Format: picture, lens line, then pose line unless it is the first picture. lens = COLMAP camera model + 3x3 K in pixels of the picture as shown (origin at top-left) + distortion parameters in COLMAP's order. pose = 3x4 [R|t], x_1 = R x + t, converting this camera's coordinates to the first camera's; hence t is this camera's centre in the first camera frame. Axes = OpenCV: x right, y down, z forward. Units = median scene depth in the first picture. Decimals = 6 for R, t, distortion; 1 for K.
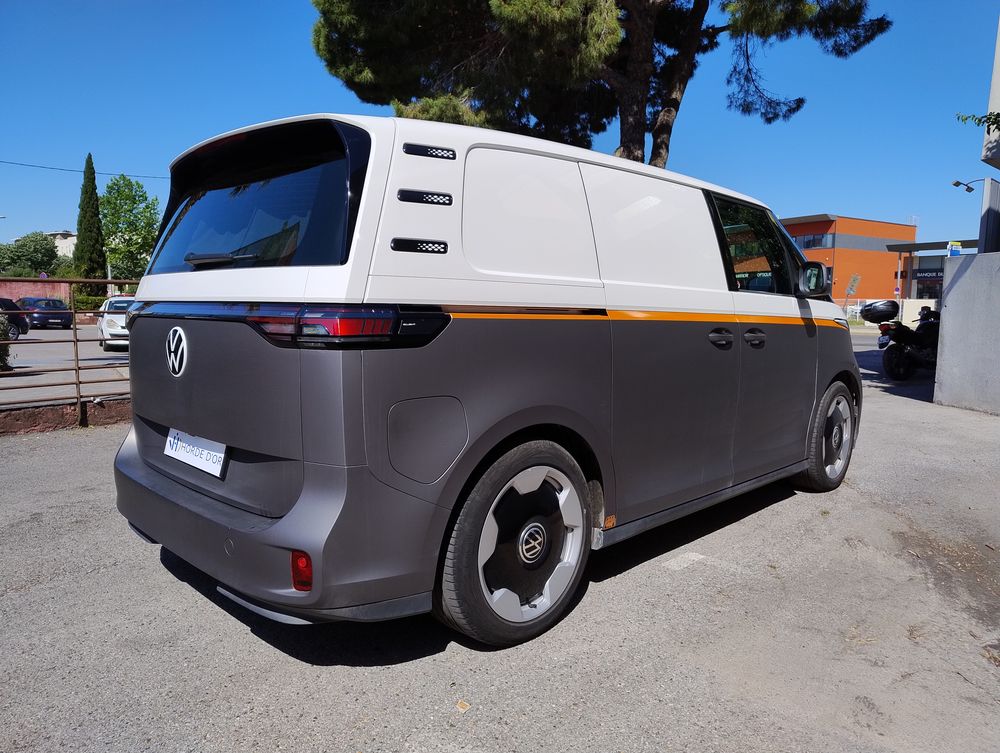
lens RADIAL K [[707.4, 0, 524.2], [0, 707.4, 382.1], [0, 0, 1]] dist [0.078214, -0.143393]
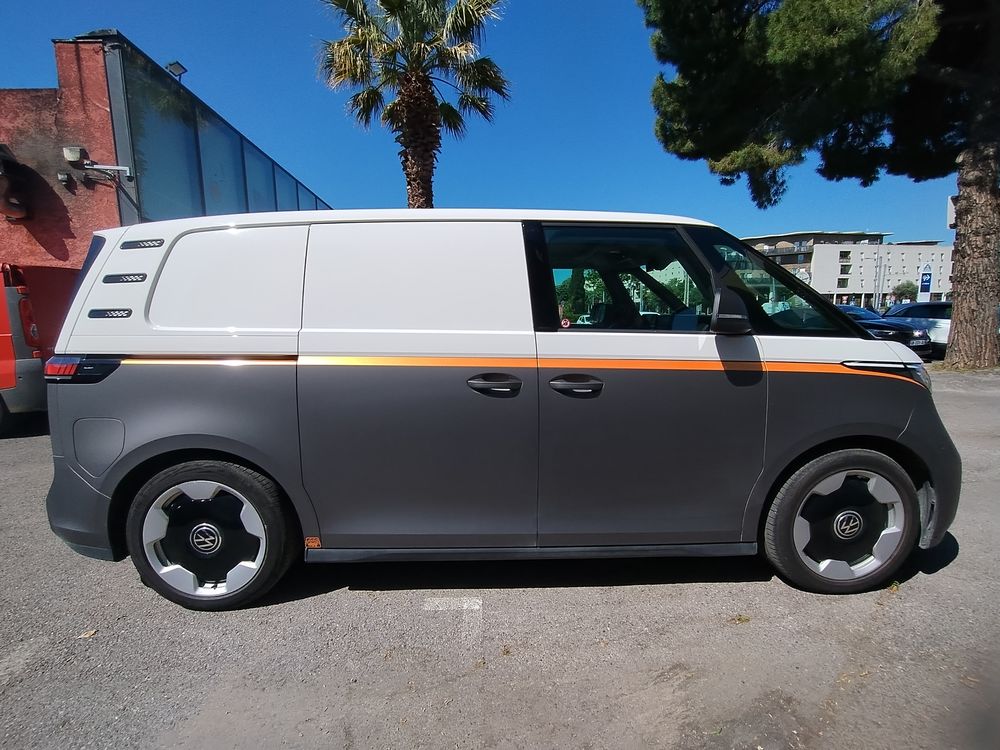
lens RADIAL K [[459.0, 0, 497.3], [0, 459.0, 378.3], [0, 0, 1]] dist [-0.007236, 0.000149]
pose [[0.702751, 0.086854, -0.706115, 0.191384], [-0.061772, 0.996221, 0.061061, -0.029537], [0.708749, 0.000708, 0.705460, 0.161105]]
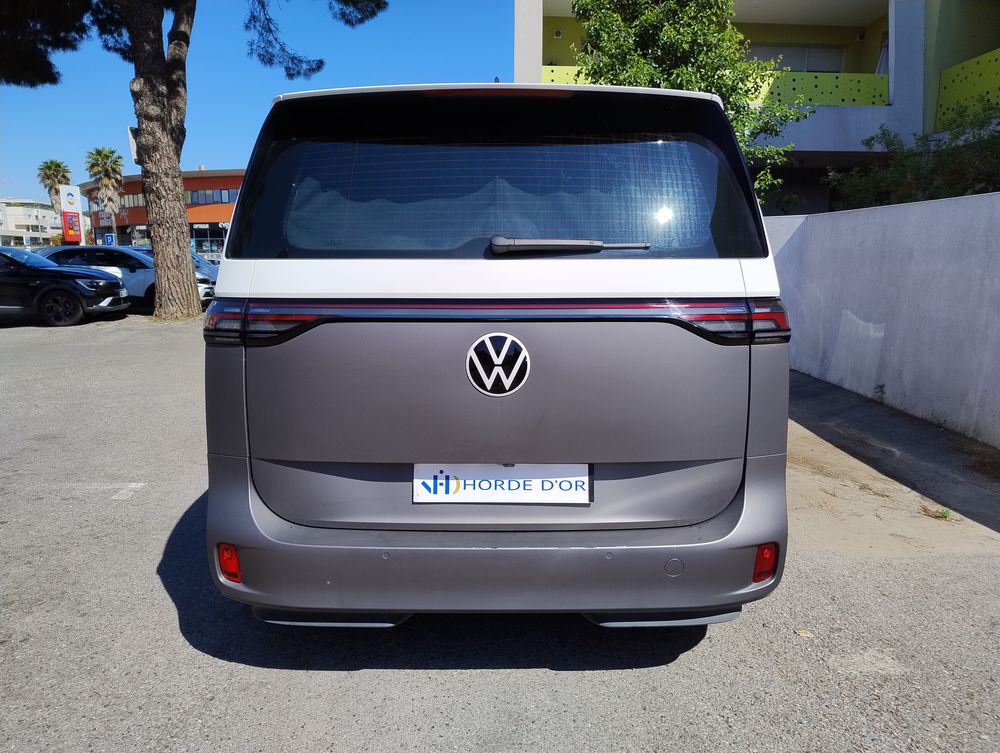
lens RADIAL K [[688.3, 0, 502.6], [0, 688.3, 386.9], [0, 0, 1]] dist [0.004472, -0.001417]
pose [[0.717974, -0.134370, 0.682977, -0.211460], [0.077799, 0.990534, 0.113094, -0.021590], [-0.691708, -0.028063, 0.721632, 0.095723]]
